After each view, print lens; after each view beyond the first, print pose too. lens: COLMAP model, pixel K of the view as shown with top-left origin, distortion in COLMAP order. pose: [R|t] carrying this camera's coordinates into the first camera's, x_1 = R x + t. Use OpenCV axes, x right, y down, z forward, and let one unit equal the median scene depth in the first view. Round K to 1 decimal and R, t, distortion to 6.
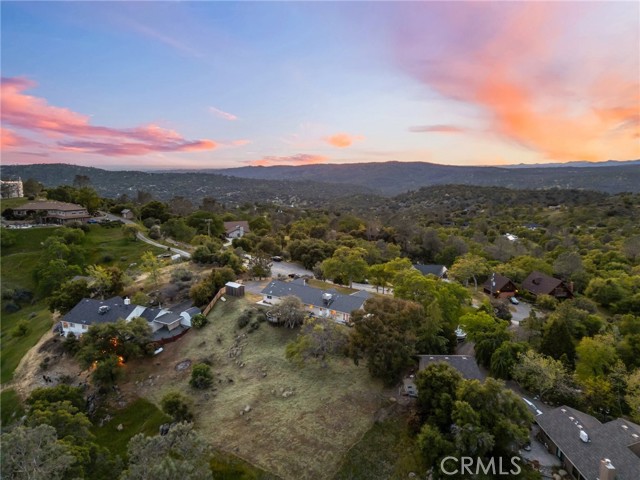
lens RADIAL K [[444.6, 0, 318.5], [0, 444.6, 242.7], [0, 0, 1]] dist [0.081912, -0.087703]
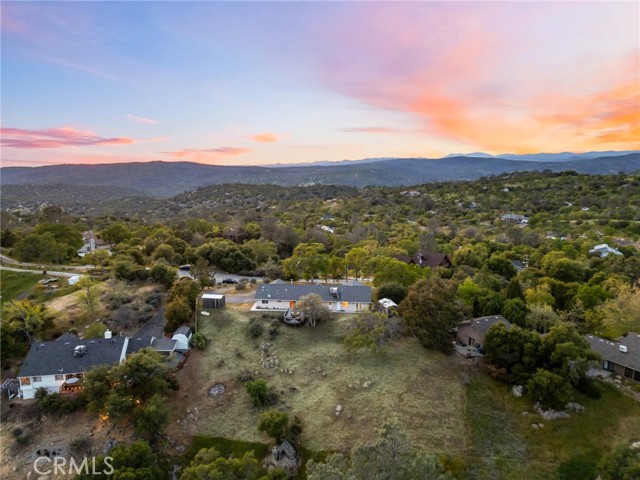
lens RADIAL K [[444.6, 0, 318.5], [0, 444.6, 242.7], [0, 0, 1]] dist [0.081912, -0.087703]
pose [[0.873284, -0.098159, 0.477222, -0.457280], [0.097946, 0.994868, 0.025398, -0.017087], [-0.477265, 0.024563, 0.878416, 0.101904]]
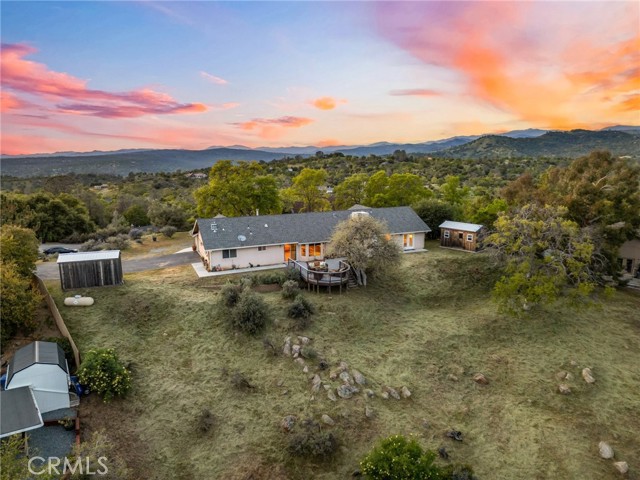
lens RADIAL K [[444.6, 0, 318.5], [0, 444.6, 242.7], [0, 0, 1]] dist [0.081912, -0.087703]
pose [[0.523870, -0.179078, 0.832761, -0.417492], [0.162882, 0.980671, 0.108419, 0.080798], [-0.836080, 0.078844, 0.542913, 0.705381]]
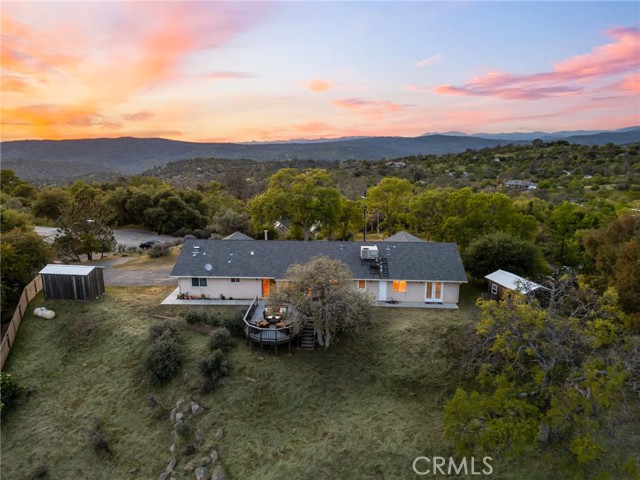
lens RADIAL K [[444.6, 0, 318.5], [0, 444.6, 242.7], [0, 0, 1]] dist [0.081912, -0.087703]
pose [[0.847024, -0.125601, 0.516503, -0.220367], [0.100671, 0.992002, 0.076140, 0.069877], [-0.521935, -0.012496, 0.852894, 0.619806]]
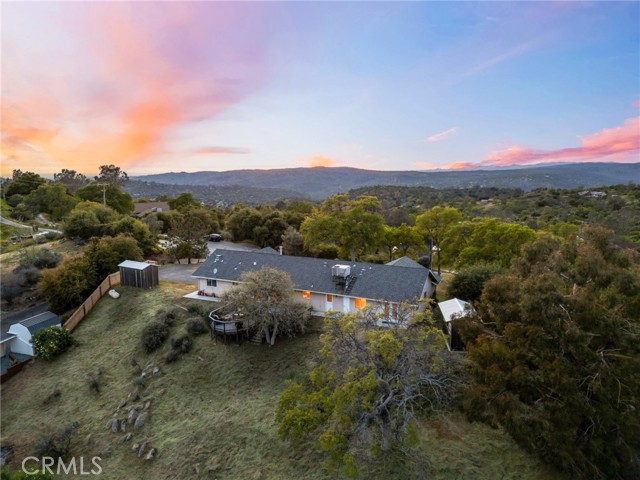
lens RADIAL K [[444.6, 0, 318.5], [0, 444.6, 242.7], [0, 0, 1]] dist [0.081912, -0.087703]
pose [[0.986870, -0.036444, 0.157349, -0.071010], [0.038668, 0.999191, -0.011094, 0.089293], [-0.156817, 0.017033, 0.987481, 0.503942]]
